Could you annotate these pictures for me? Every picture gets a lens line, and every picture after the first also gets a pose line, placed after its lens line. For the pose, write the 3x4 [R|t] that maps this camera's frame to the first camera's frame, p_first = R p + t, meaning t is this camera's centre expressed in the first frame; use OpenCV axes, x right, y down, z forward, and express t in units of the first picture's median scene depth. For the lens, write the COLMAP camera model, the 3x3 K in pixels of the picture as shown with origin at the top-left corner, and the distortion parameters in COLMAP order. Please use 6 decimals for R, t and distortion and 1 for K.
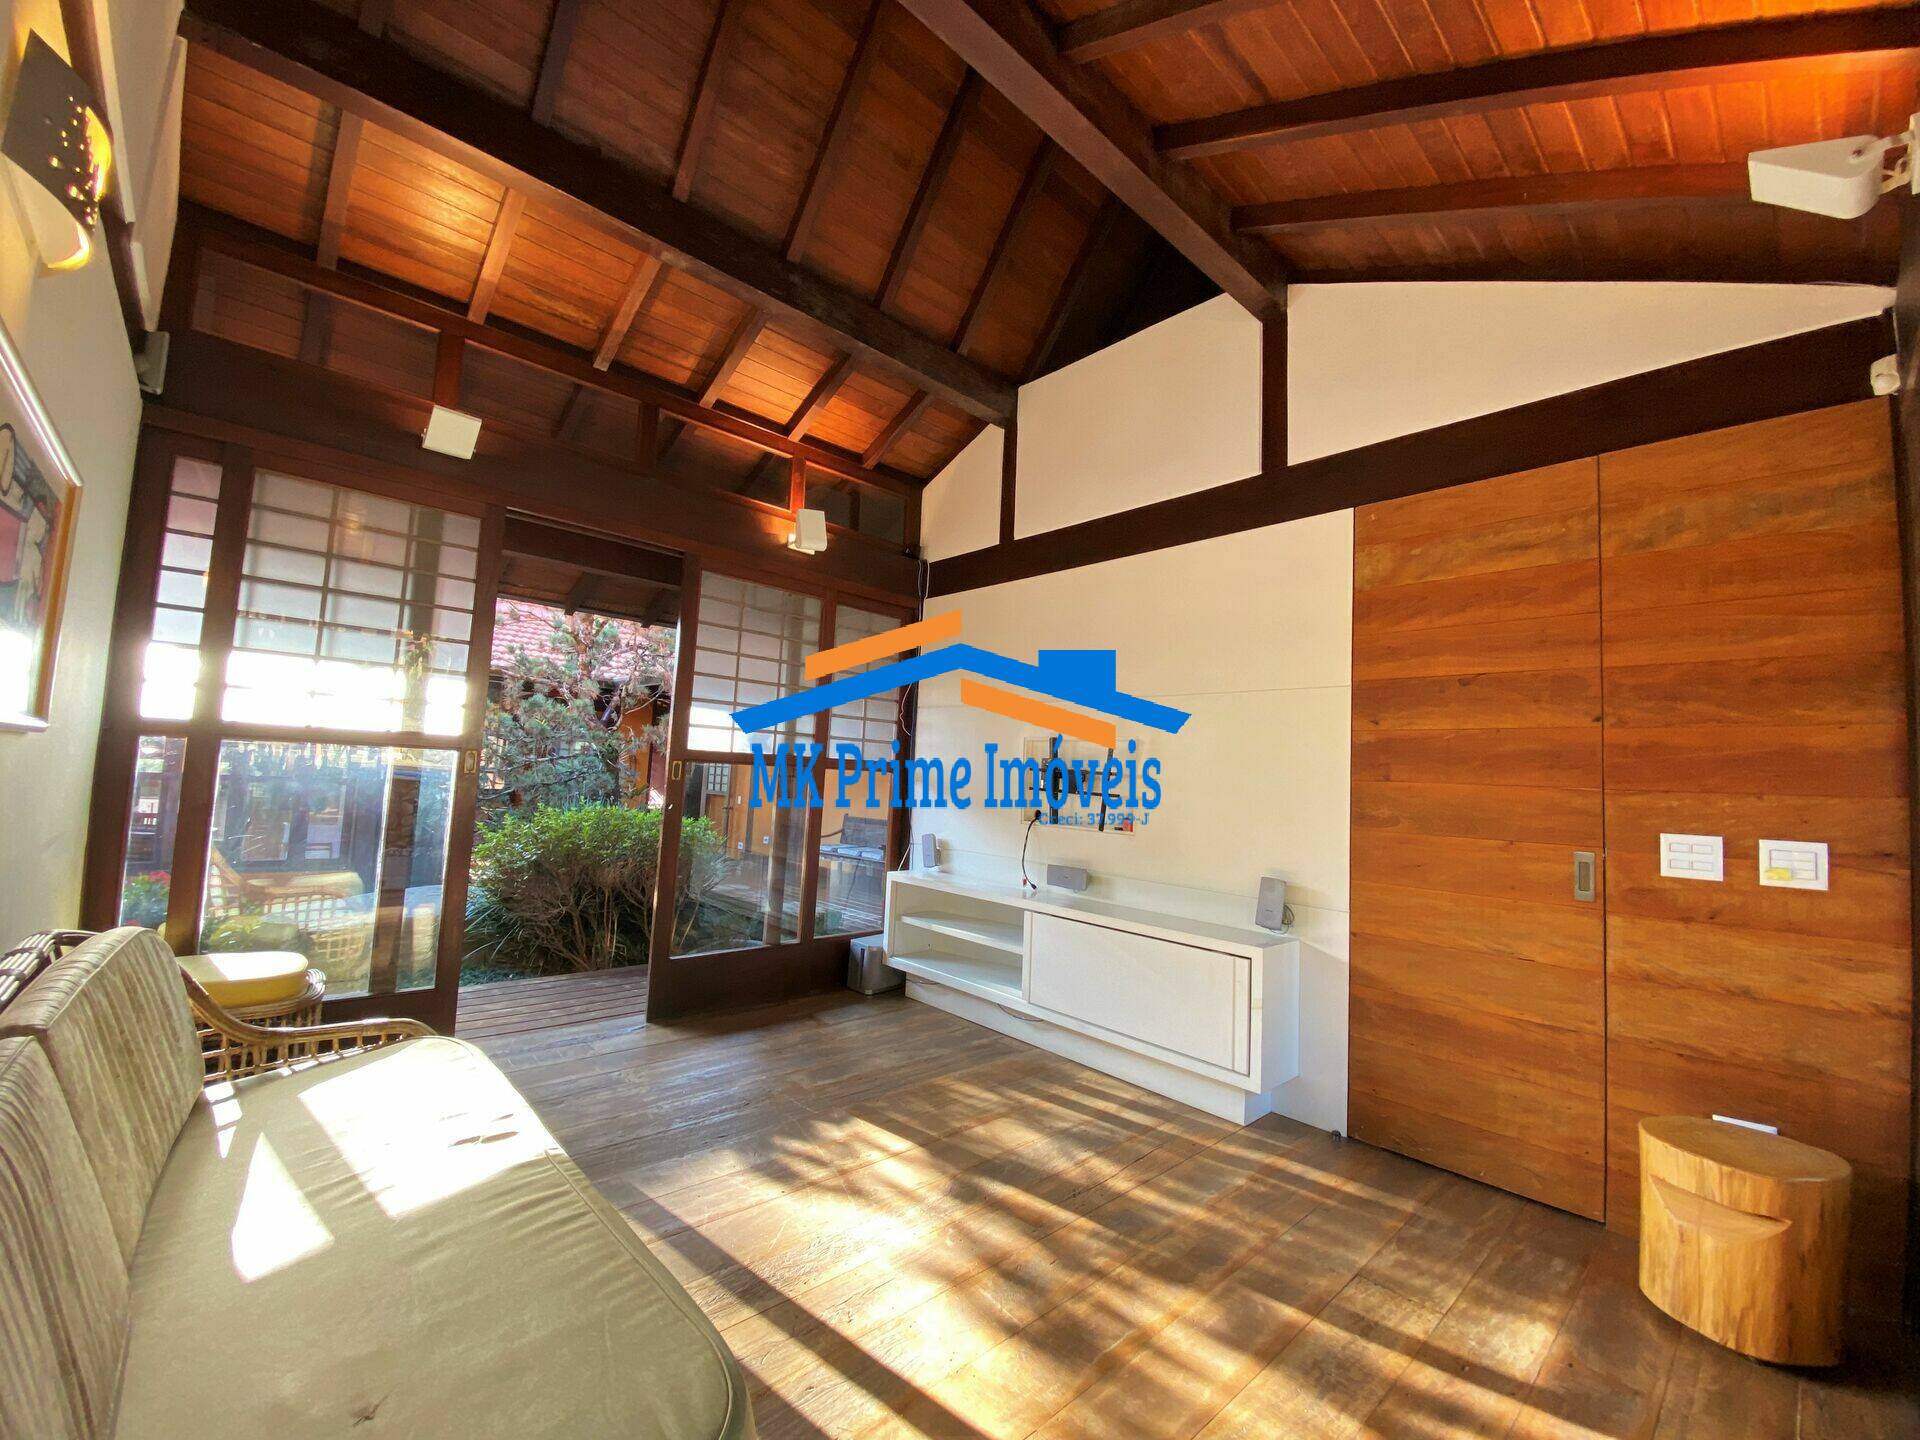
lens RADIAL K [[779.7, 0, 951.3], [0, 779.7, 718.8], [0, 0, 1]] dist [0.000529, -0.000260]
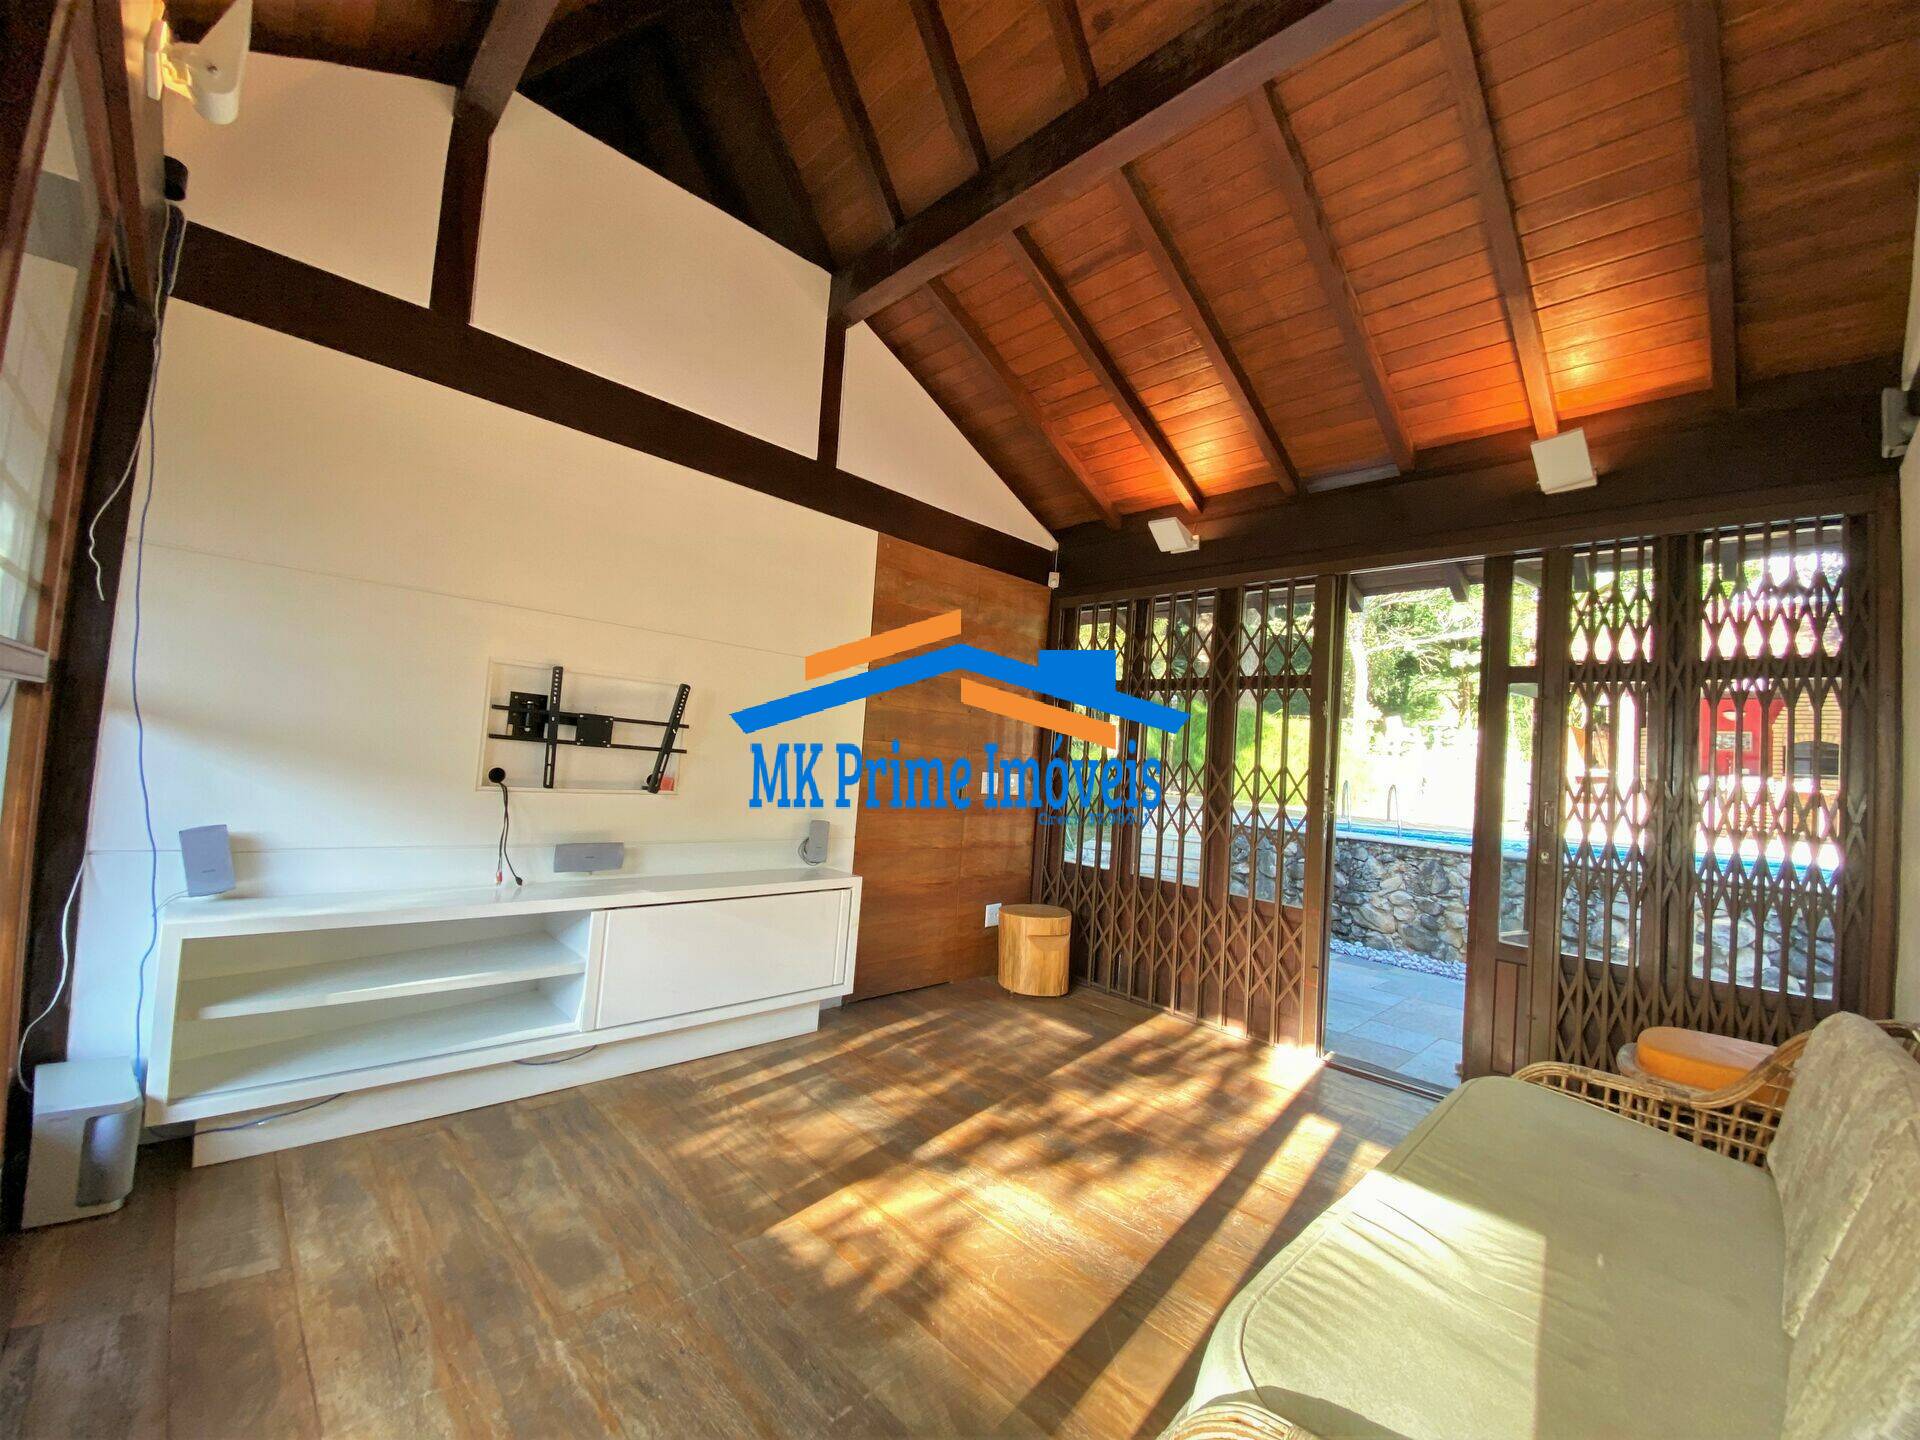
lens RADIAL K [[782.6, 0, 925.0], [0, 782.6, 733.4], [0, 0, 1]] dist [0.003139, -0.000029]
pose [[0.007659, -0.016426, 0.999836, -0.889663], [-0.136628, 0.990471, 0.017319, 0.034968], [-0.990593, -0.136738, 0.005342, 0.986333]]
